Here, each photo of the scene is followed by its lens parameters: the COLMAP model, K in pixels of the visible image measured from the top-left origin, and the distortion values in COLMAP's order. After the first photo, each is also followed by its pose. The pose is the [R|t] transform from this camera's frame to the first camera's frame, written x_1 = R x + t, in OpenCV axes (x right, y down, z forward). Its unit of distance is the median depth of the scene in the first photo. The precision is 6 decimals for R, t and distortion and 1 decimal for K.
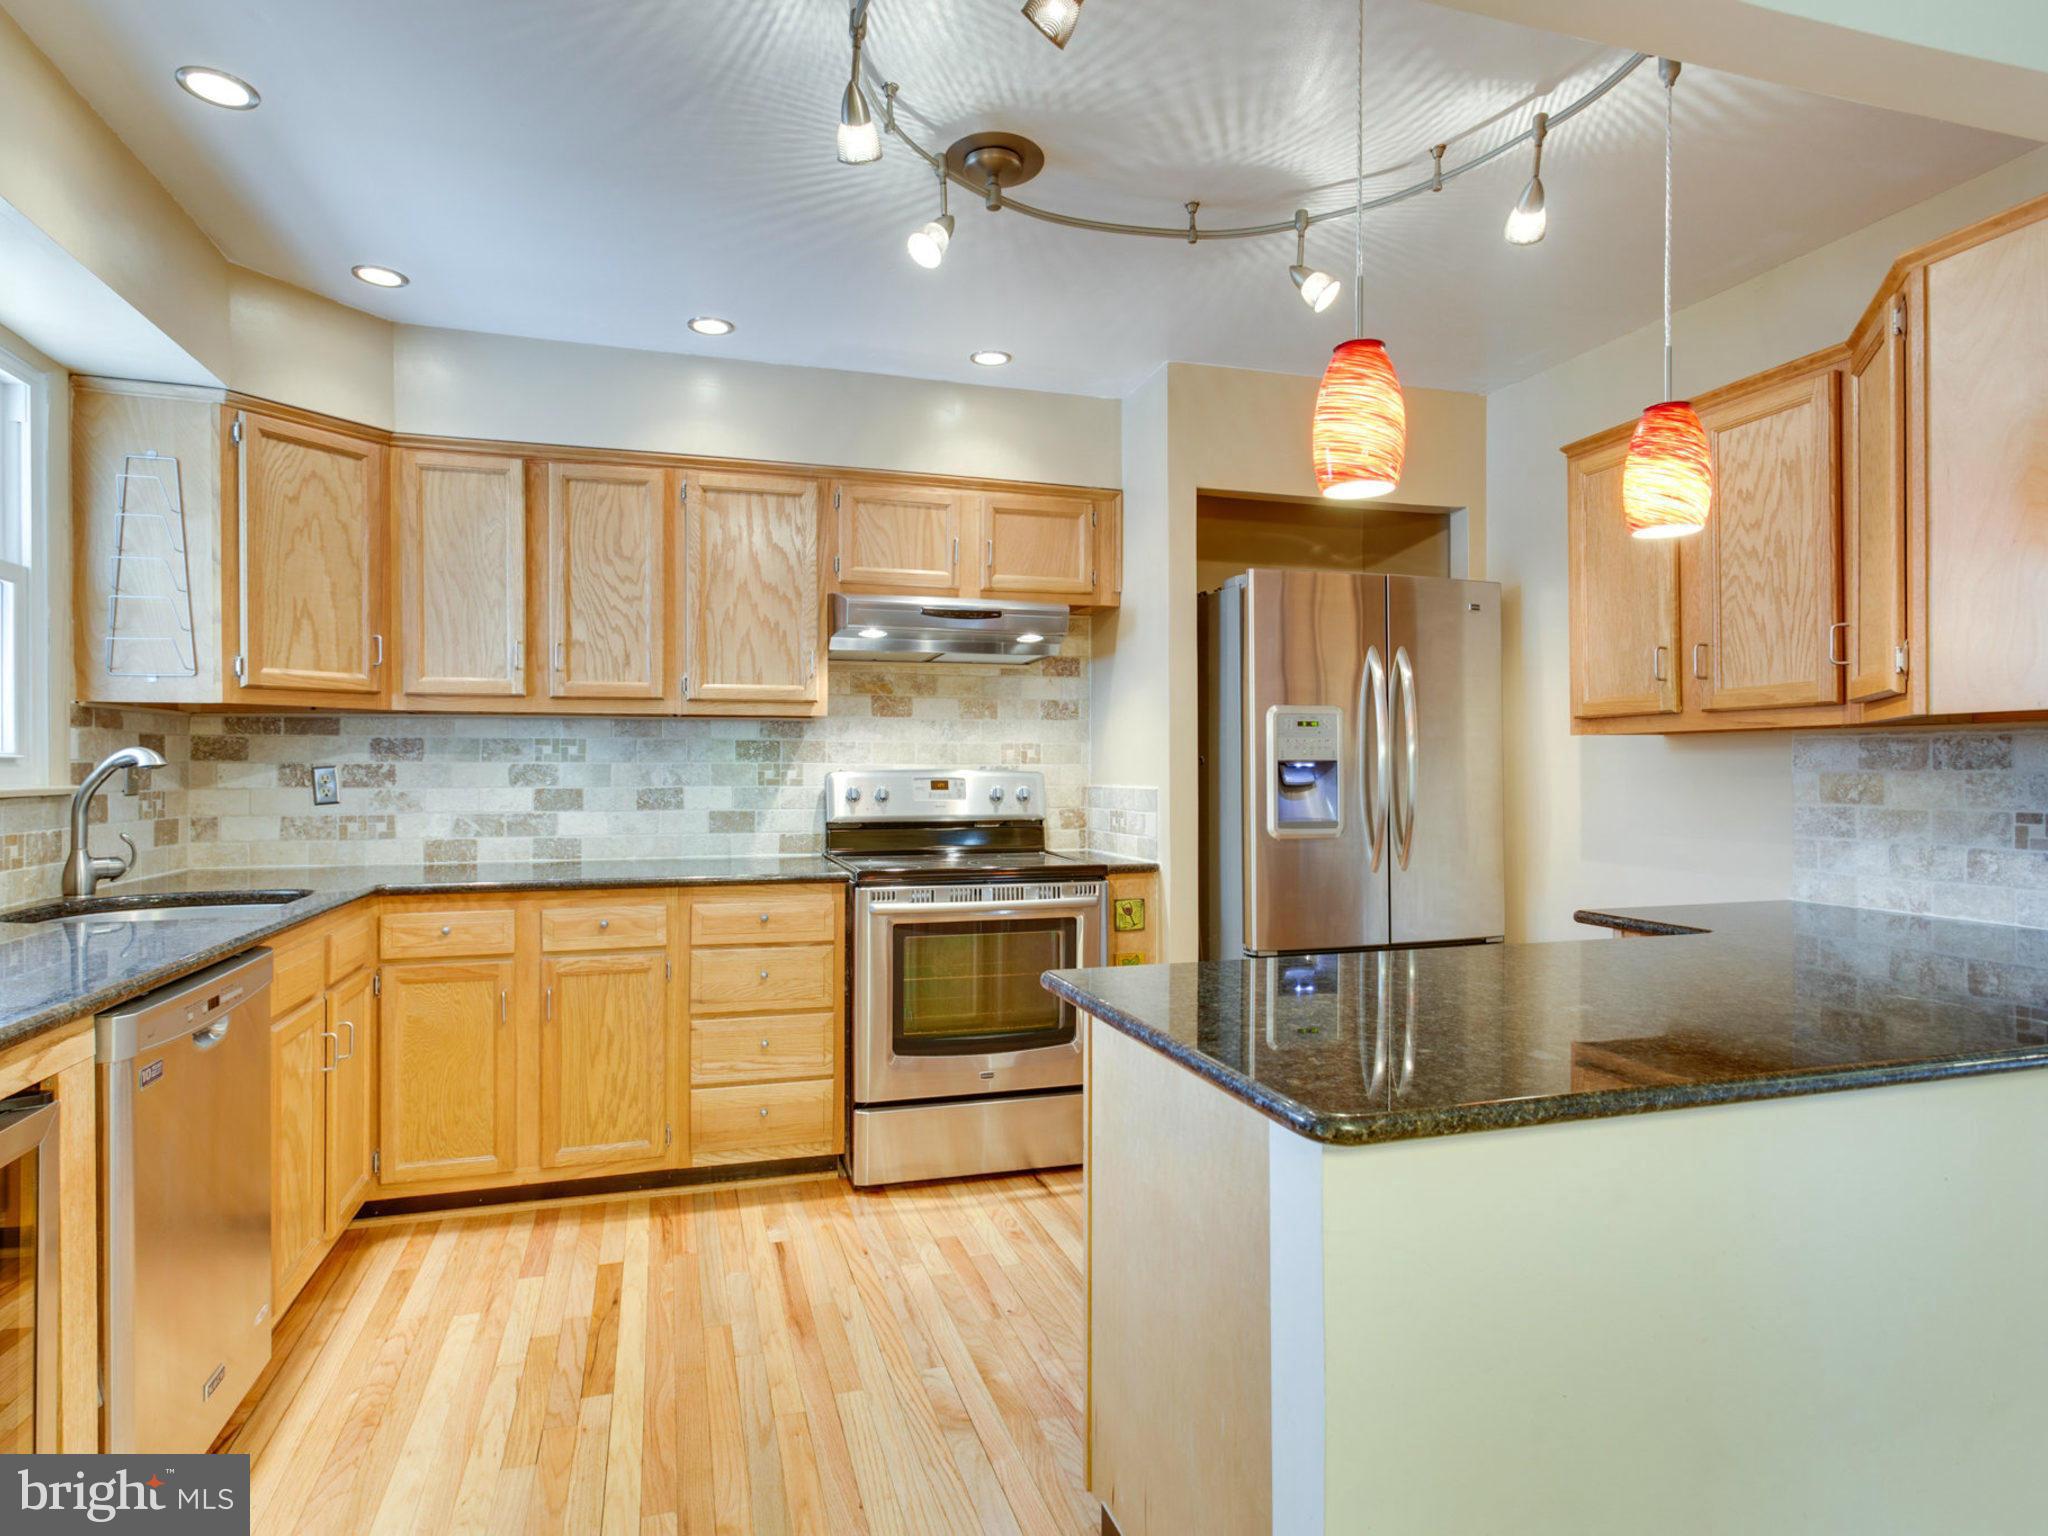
lens RADIAL K [[1113.4, 0, 997.4], [0, 1113.4, 762.6], [0, 0, 1]] dist [0.000532, 0.001478]
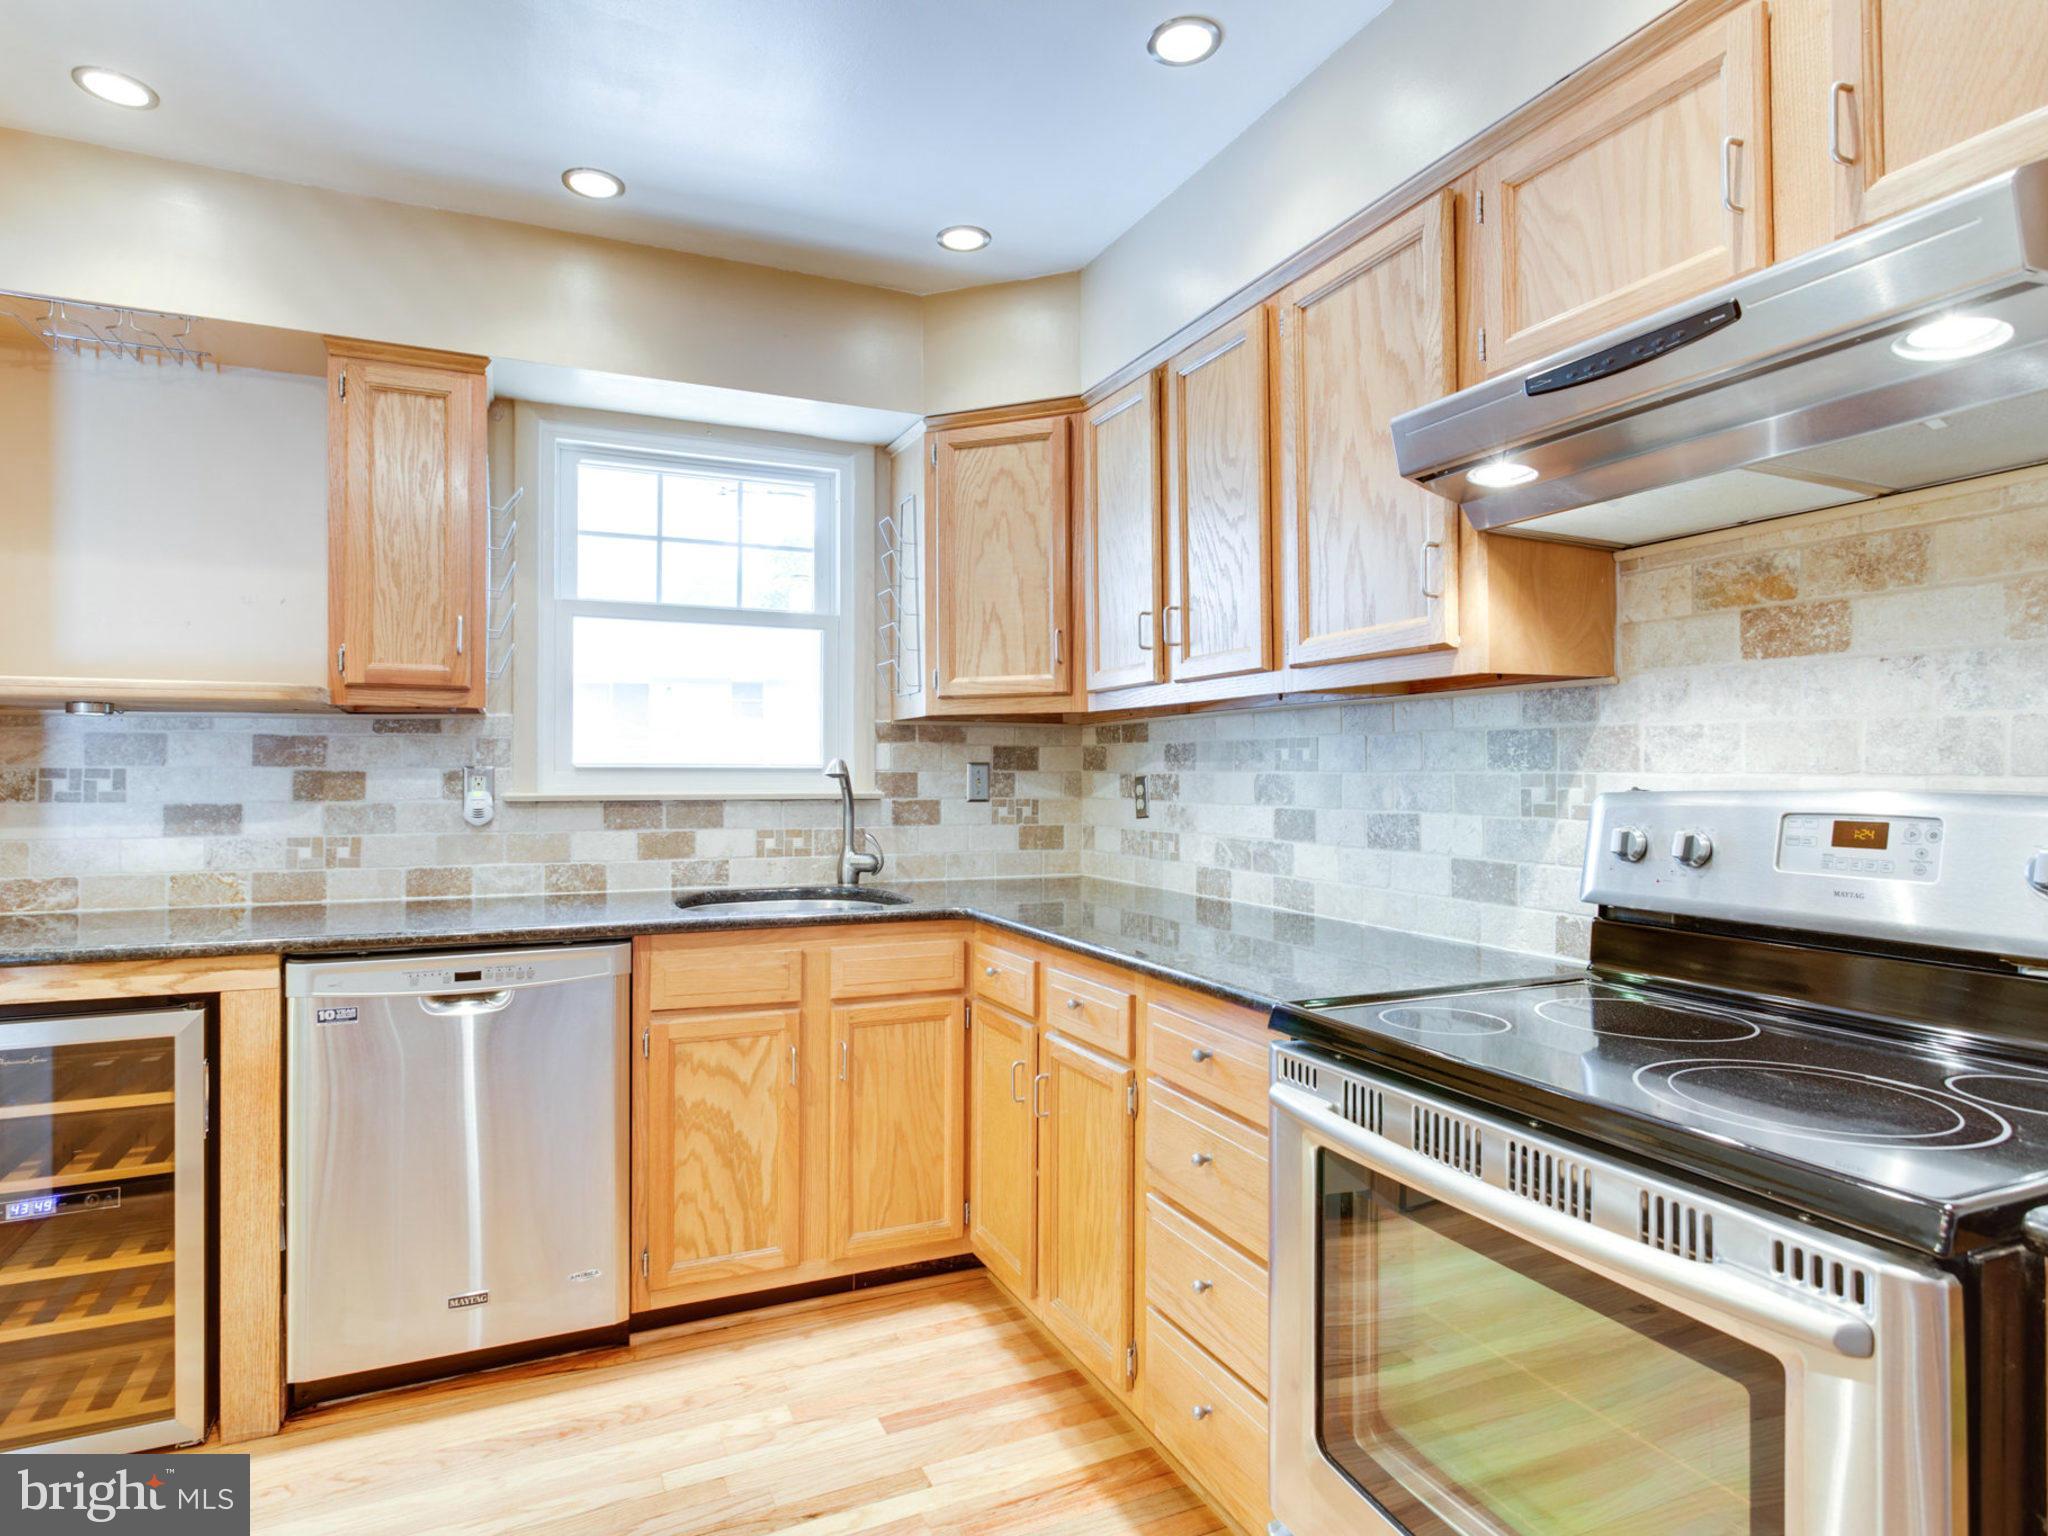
lens RADIAL K [[1137.5, 0, 1026.5], [0, 1137.5, 762.9], [0, 0, 1]] dist [0.001593, 0.001730]
pose [[0.134925, -0.008594, -0.990818, 0.325675], [0.000051, 0.999962, -0.008667, 0.000404], [0.990856, 0.001119, 0.134921, 0.814214]]
